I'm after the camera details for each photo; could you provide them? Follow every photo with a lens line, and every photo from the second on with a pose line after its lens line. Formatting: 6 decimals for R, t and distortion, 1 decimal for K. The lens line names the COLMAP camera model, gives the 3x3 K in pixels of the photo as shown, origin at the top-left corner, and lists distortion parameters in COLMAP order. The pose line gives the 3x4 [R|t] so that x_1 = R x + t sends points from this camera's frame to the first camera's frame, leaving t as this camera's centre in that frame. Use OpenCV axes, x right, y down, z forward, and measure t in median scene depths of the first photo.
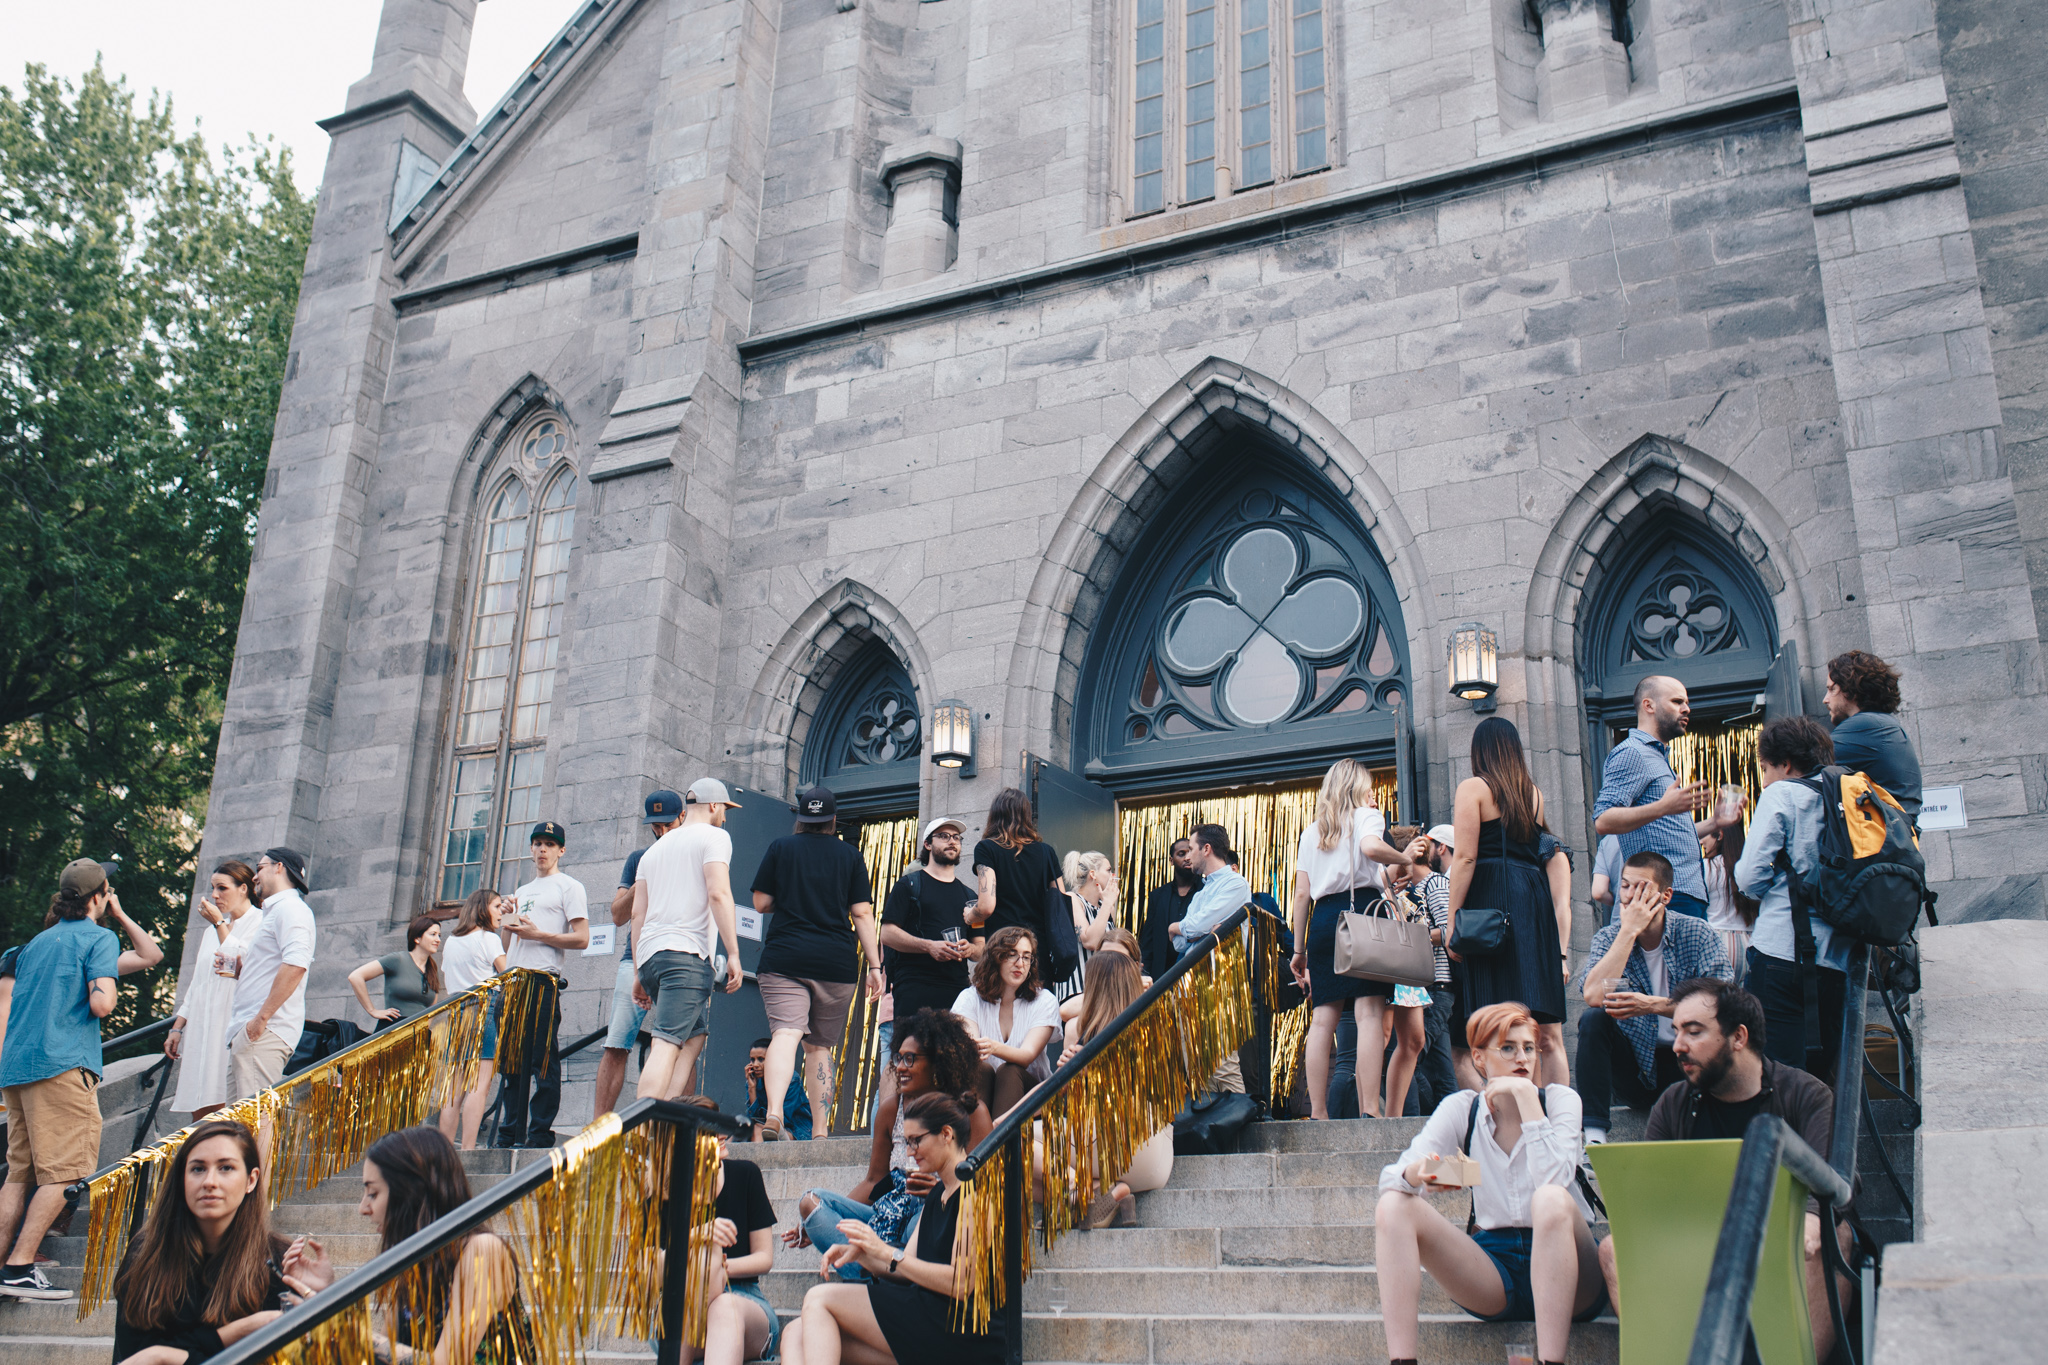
lens RADIAL K [[1944.3, 0, 1027.0], [0, 1944.3, 673.5], [0, 0, 1]] dist [-0.064291, 0.097768]
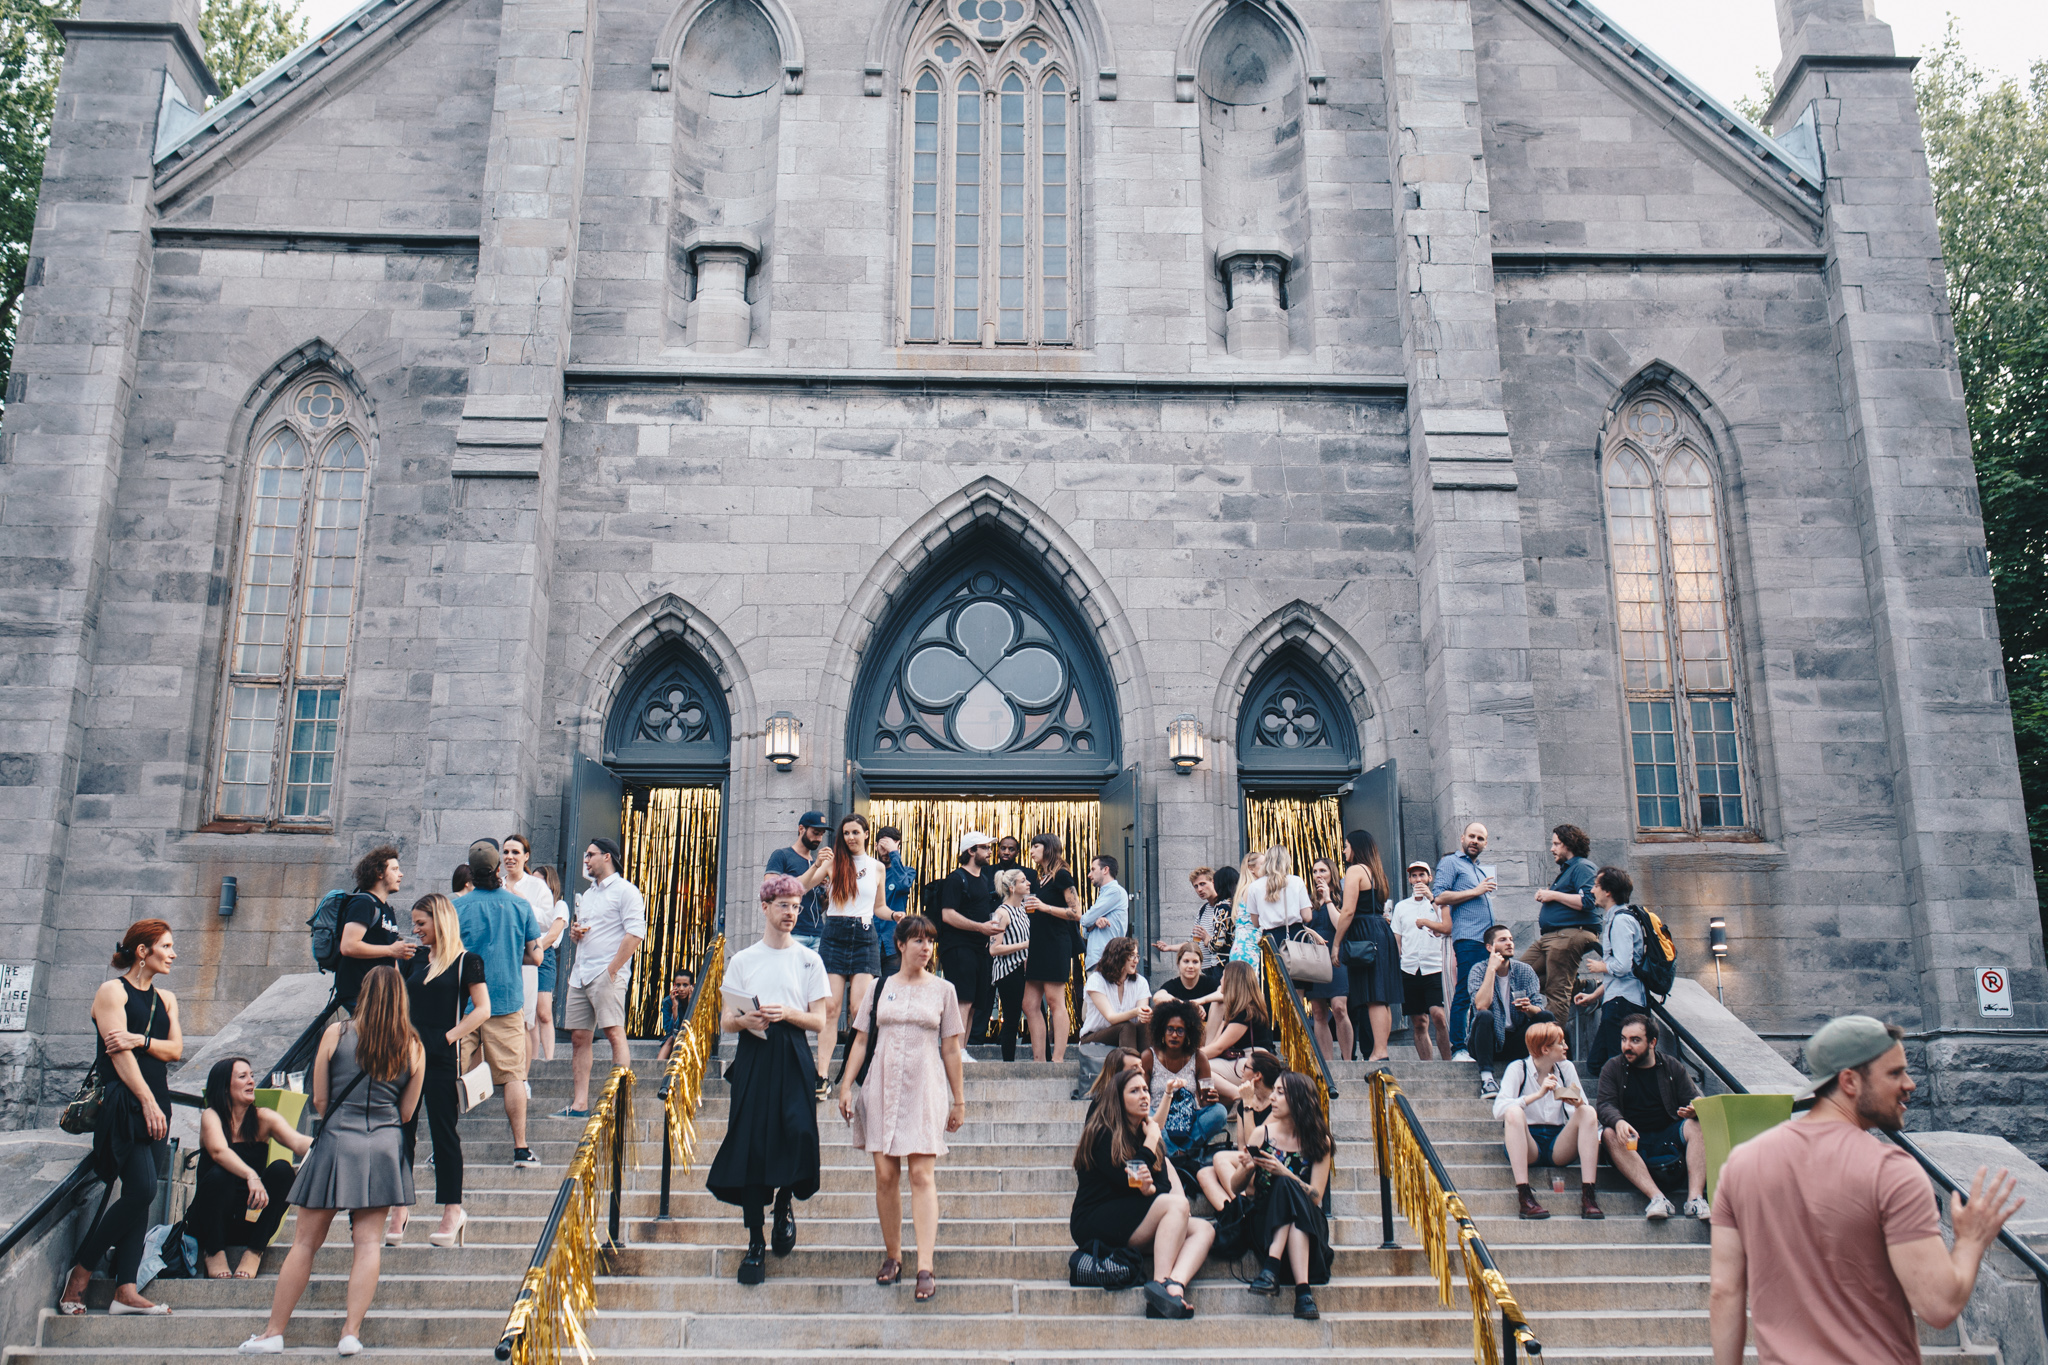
lens RADIAL K [[1969.8, 0, 1024.0], [0, 1969.8, 682.5], [0, 0, 1]] dist [-0.067487, 0.115412]
pose [[0.876793, 0.111428, 0.467779, -0.494054], [-0.143368, 0.989115, 0.033113, -0.068995], [-0.458998, -0.096098, 0.883225, -0.223873]]
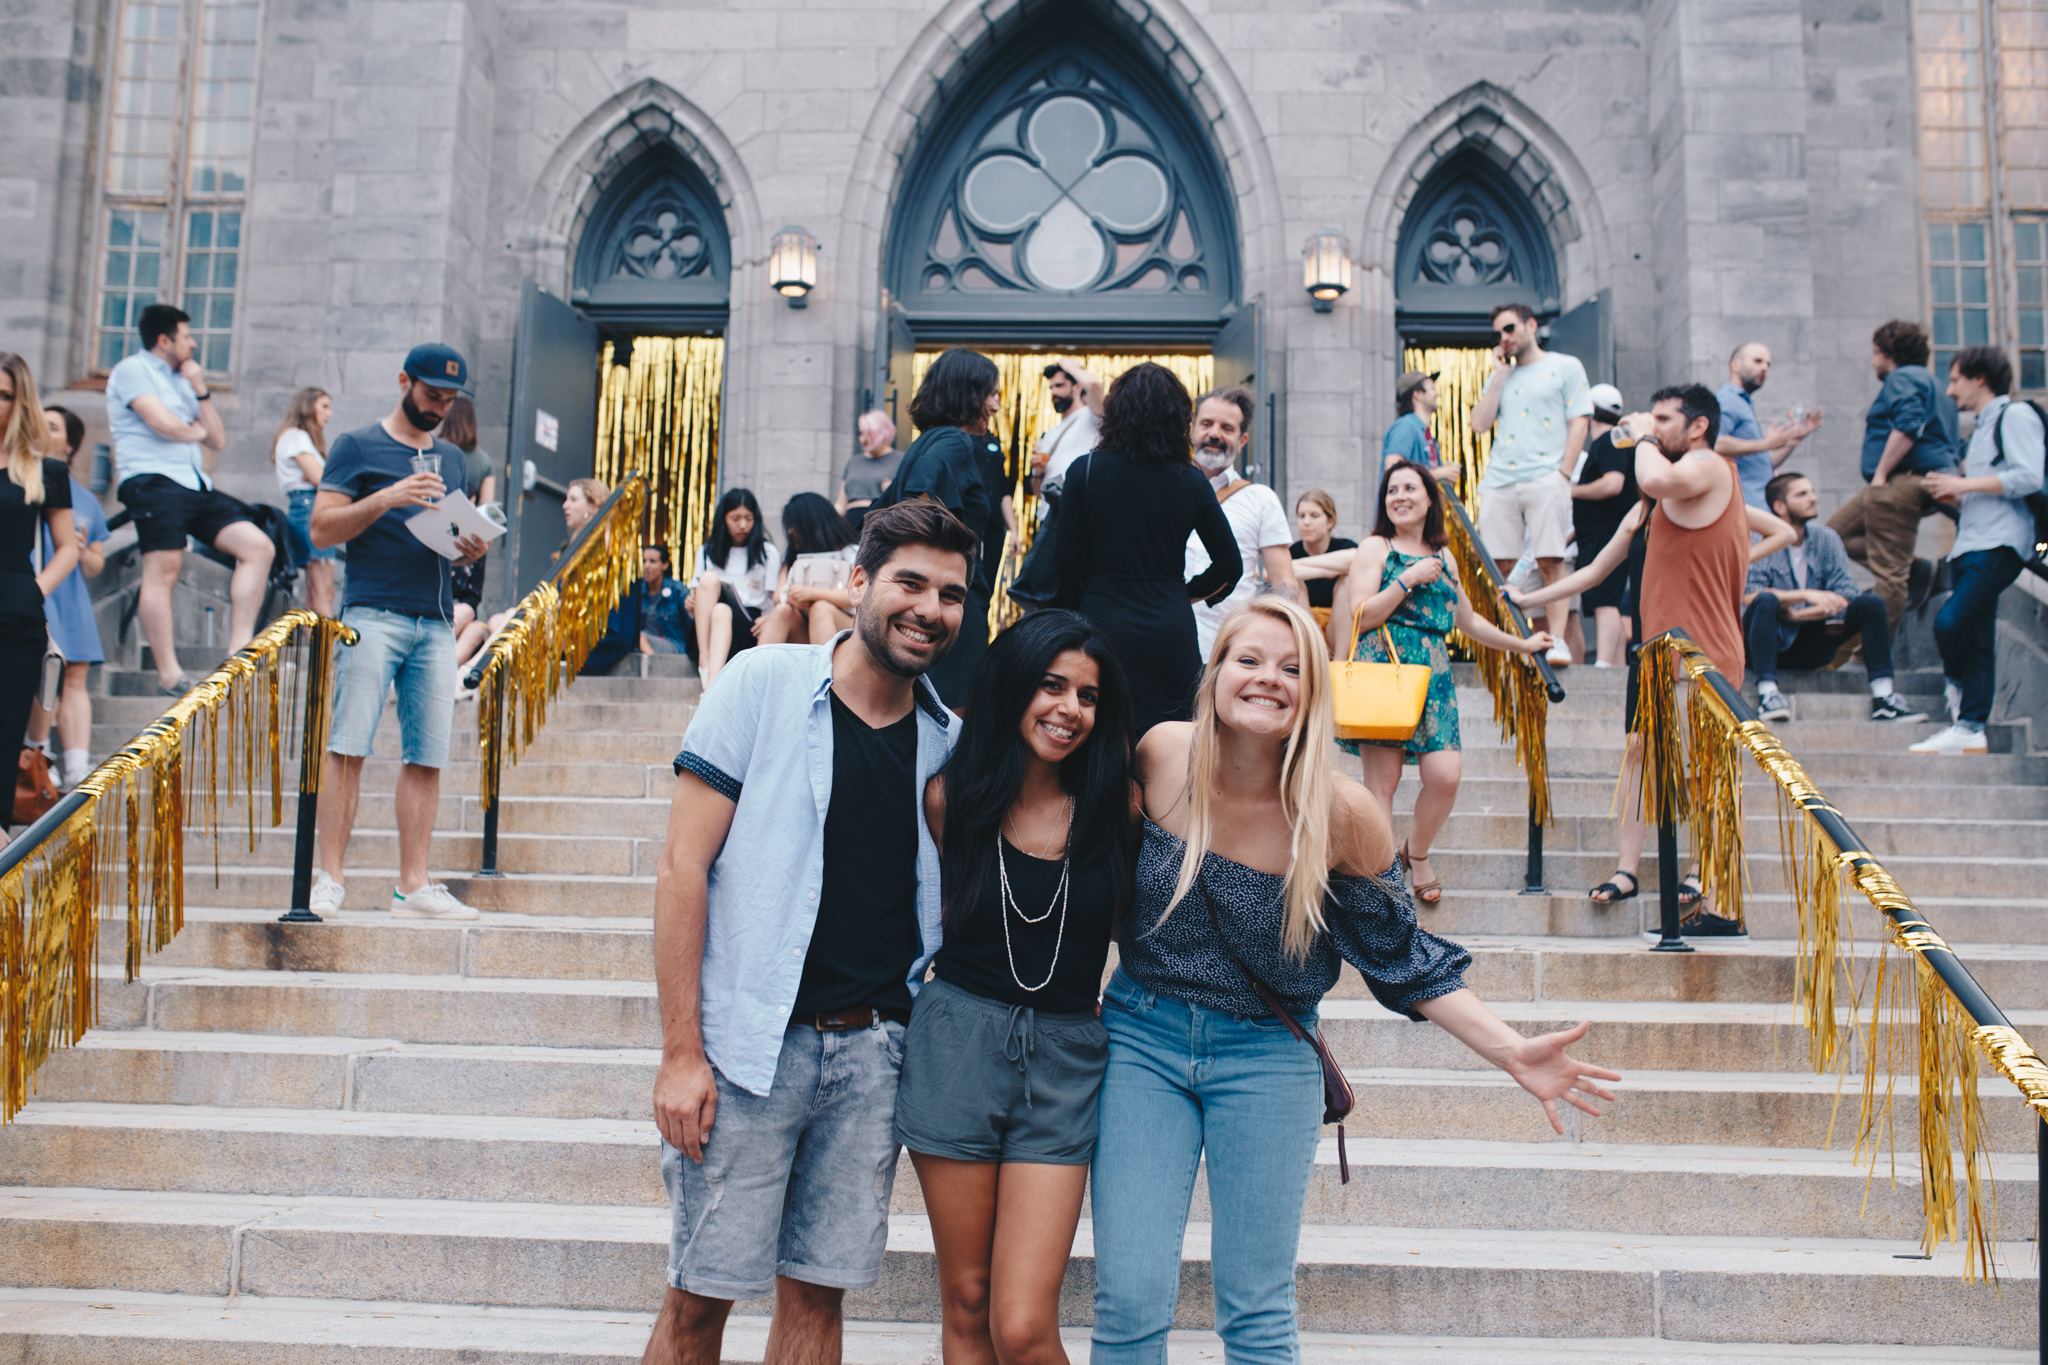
lens RADIAL K [[1944.3, 0, 1027.0], [0, 1944.3, 673.5], [0, 0, 1]] dist [-0.064291, 0.097768]
pose [[0.908111, 0.044914, 0.416313, -0.317321], [-0.140239, 0.969435, 0.201318, 0.018334], [-0.394546, -0.241202, 0.886654, 0.024985]]
